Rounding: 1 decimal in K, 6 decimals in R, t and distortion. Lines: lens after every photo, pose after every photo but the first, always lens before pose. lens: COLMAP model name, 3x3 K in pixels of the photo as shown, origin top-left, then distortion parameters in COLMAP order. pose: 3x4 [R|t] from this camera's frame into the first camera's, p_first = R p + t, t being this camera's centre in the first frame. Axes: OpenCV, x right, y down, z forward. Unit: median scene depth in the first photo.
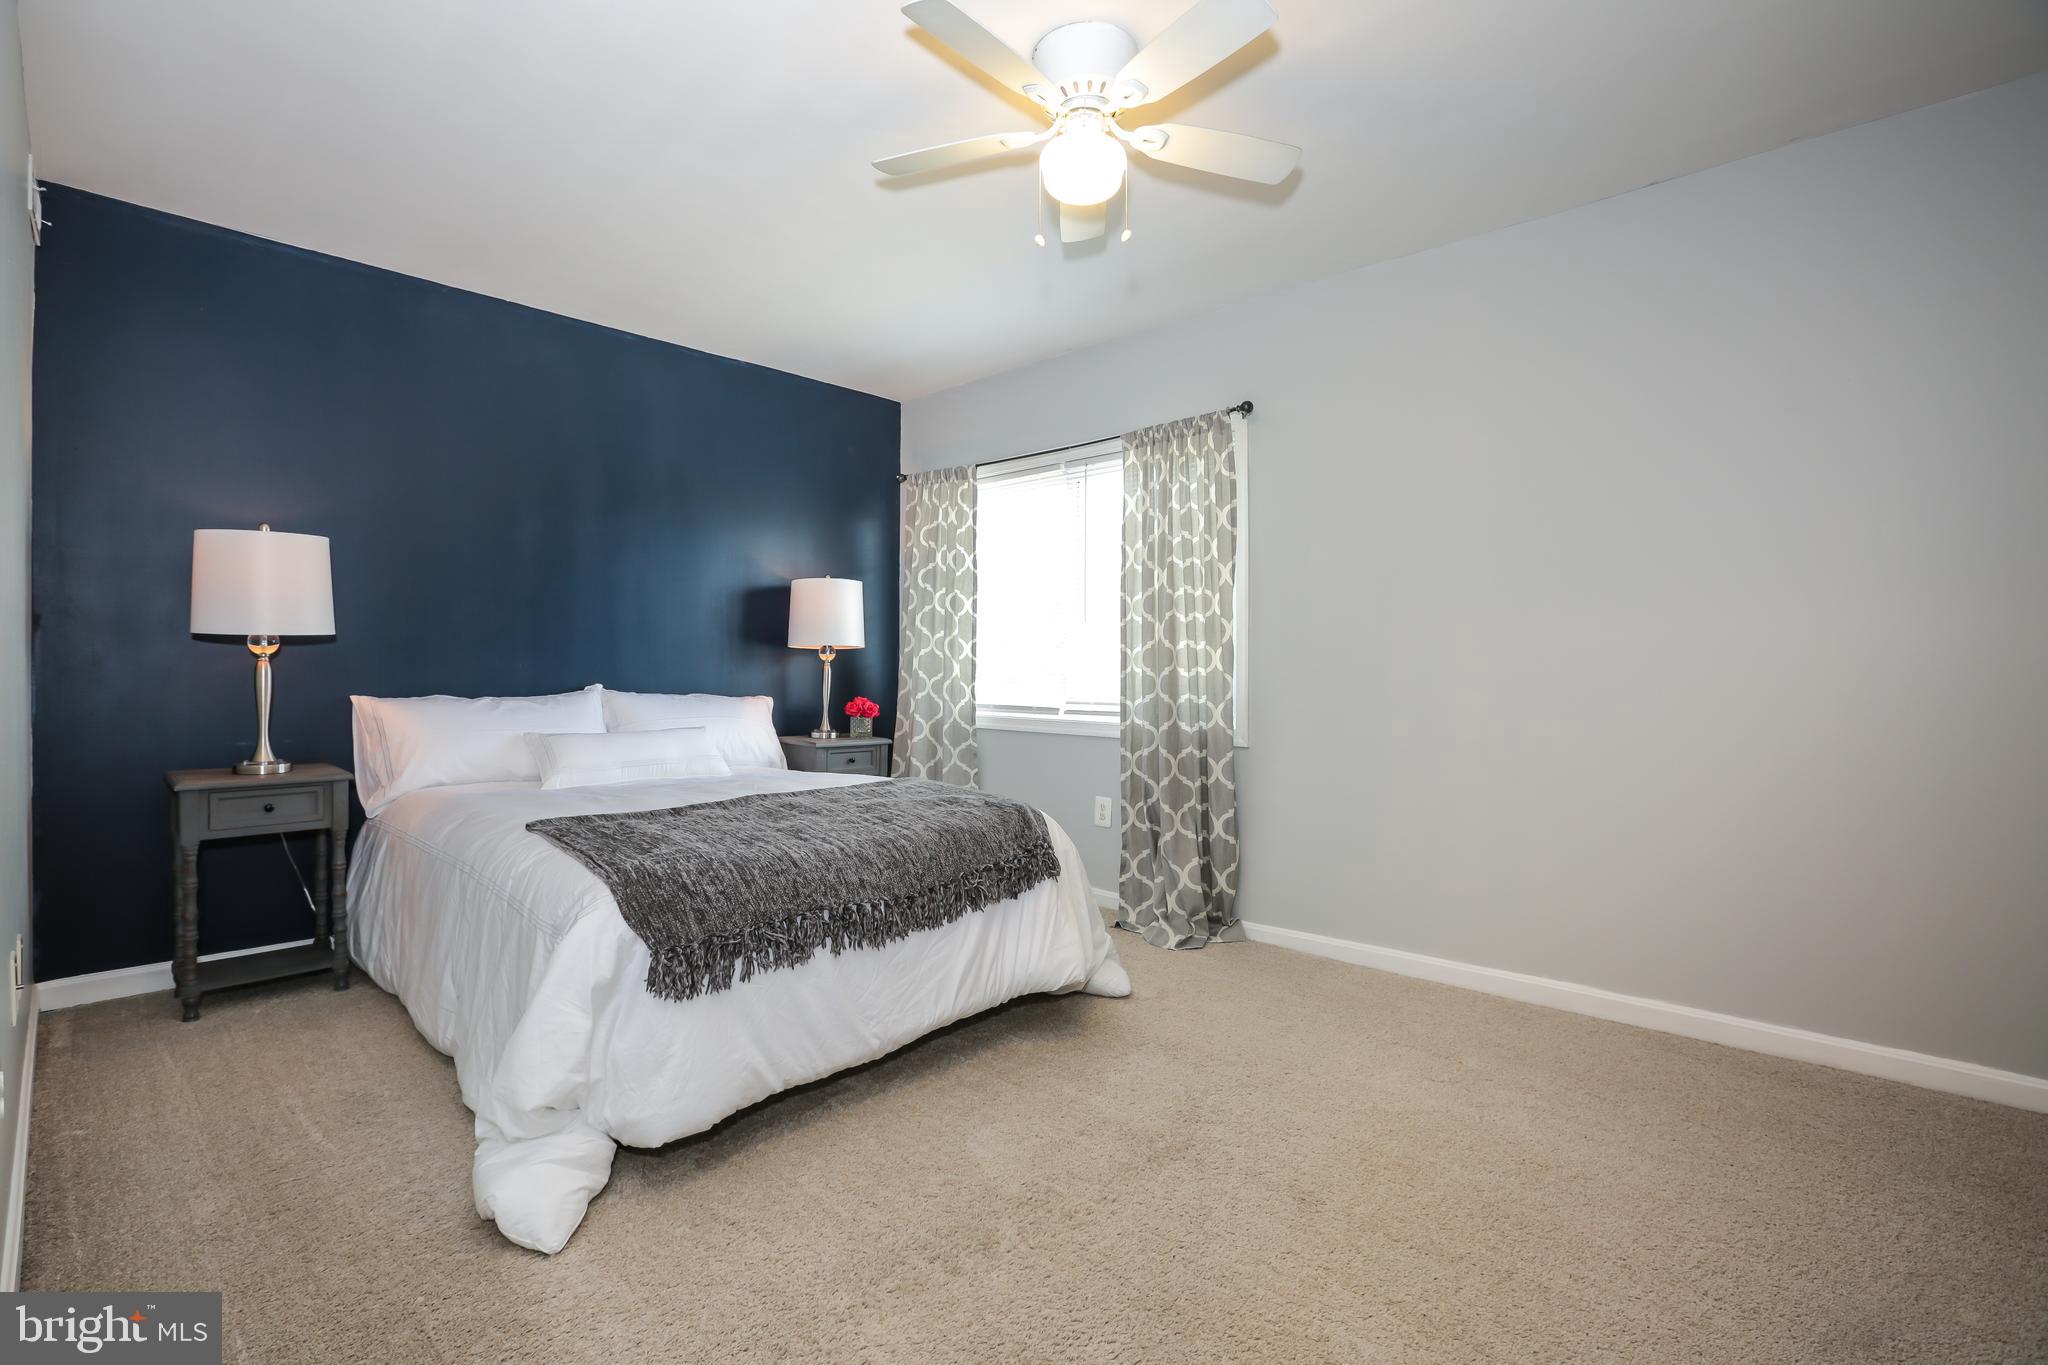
lens RADIAL K [[919.0, 0, 1026.3], [0, 919.0, 678.7], [0, 0, 1]] dist [-0.027711, 0.005130]
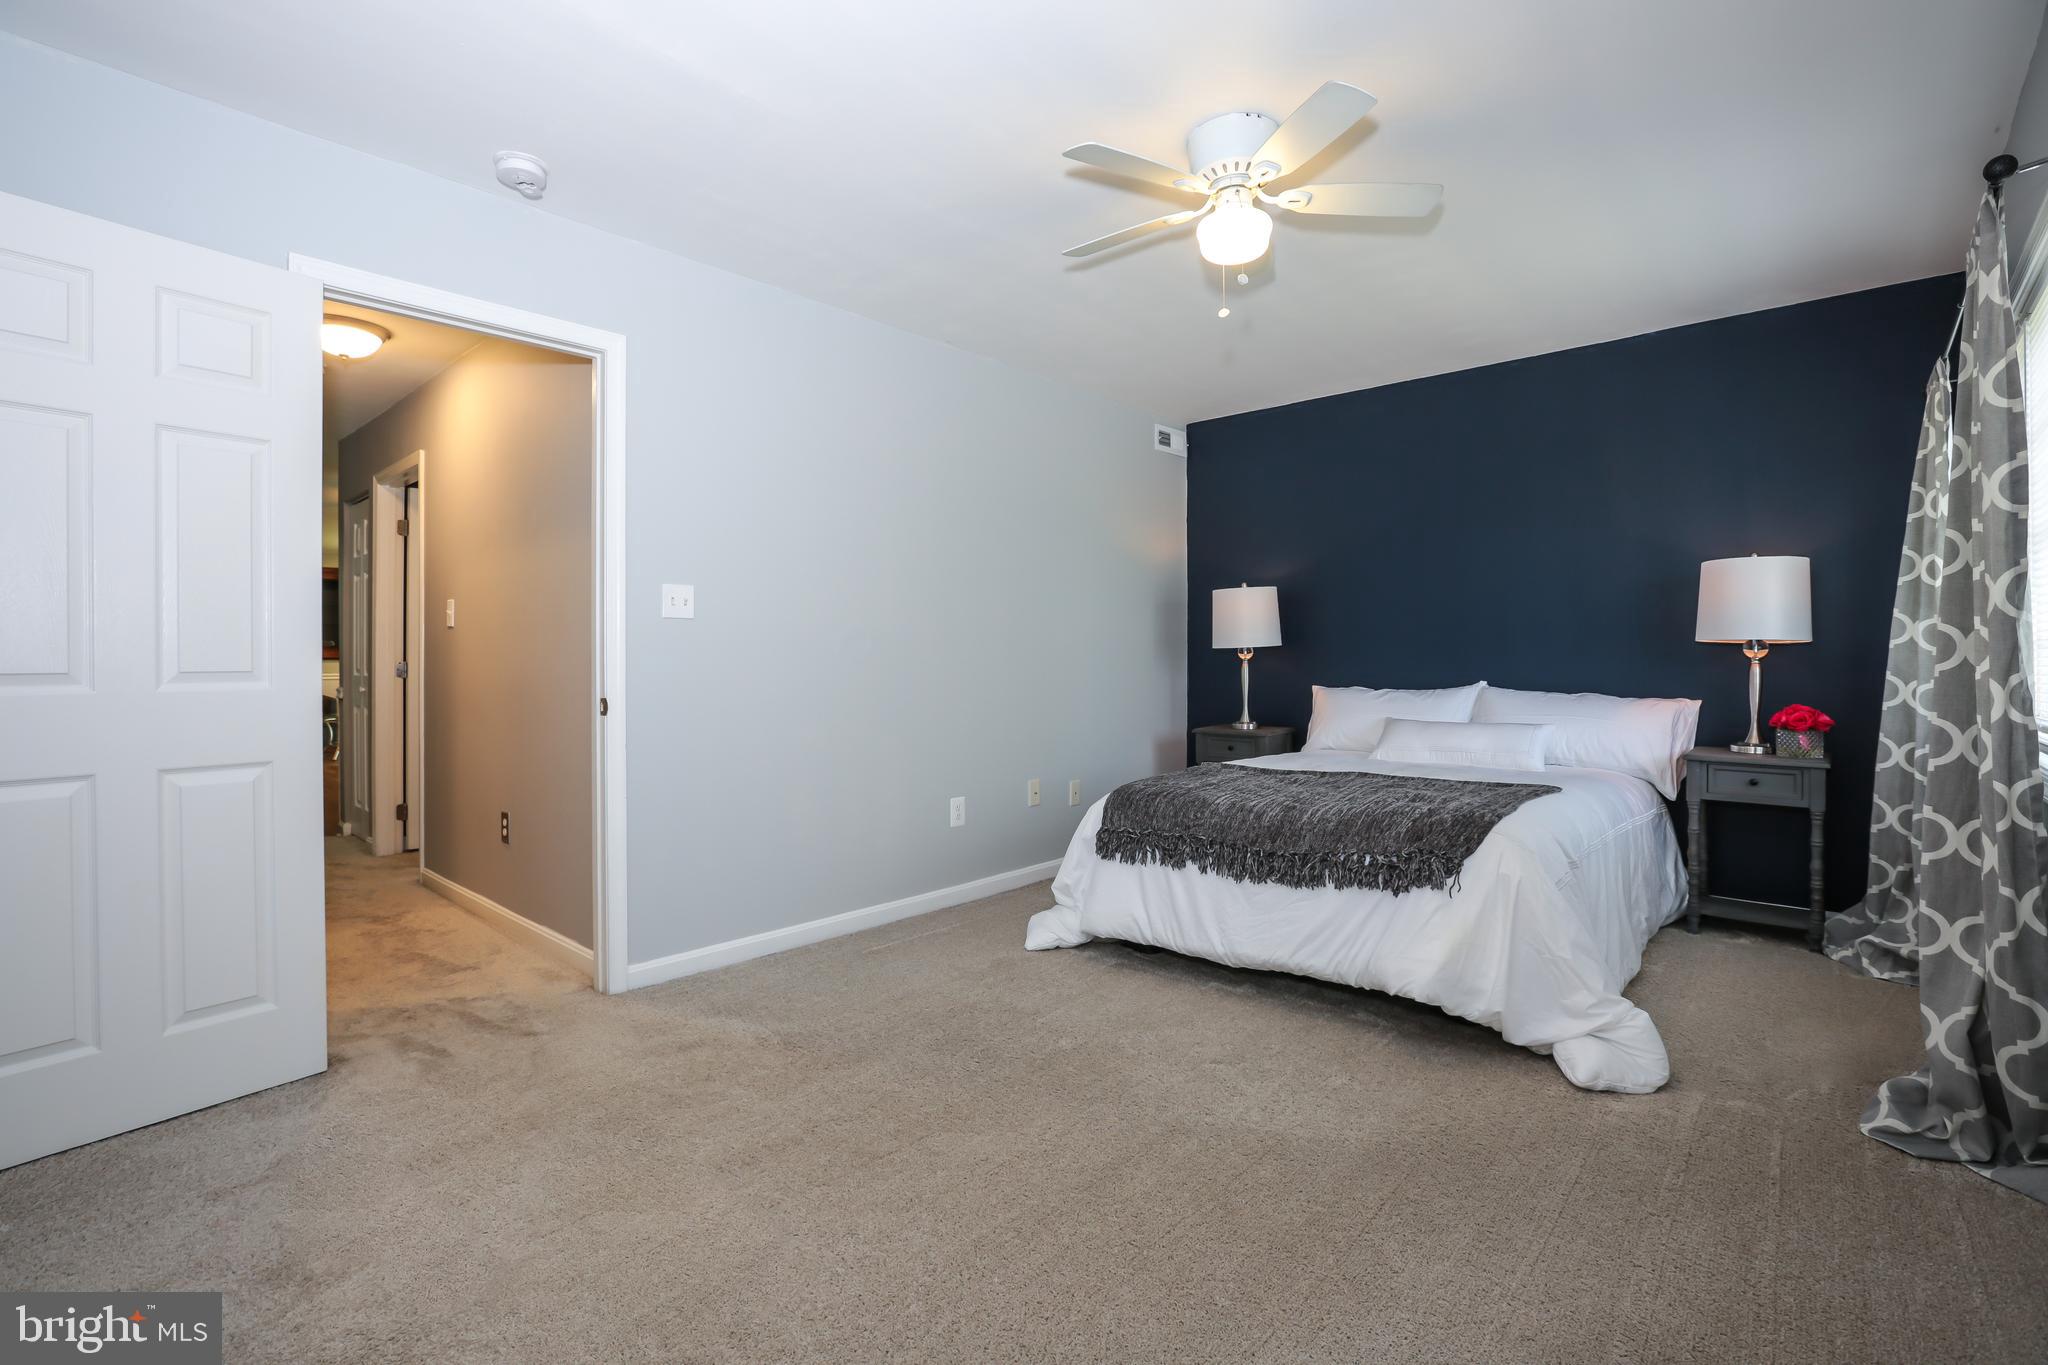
lens RADIAL K [[919.0, 0, 1026.6], [0, 919.0, 670.8], [0, 0, 1]] dist [-0.027711, 0.005130]
pose [[0.031462, -0.001012, -0.999504, 0.722644], [-0.014483, 0.999894, -0.001468, 0.002878], [0.999400, 0.014522, 0.031444, 0.429311]]
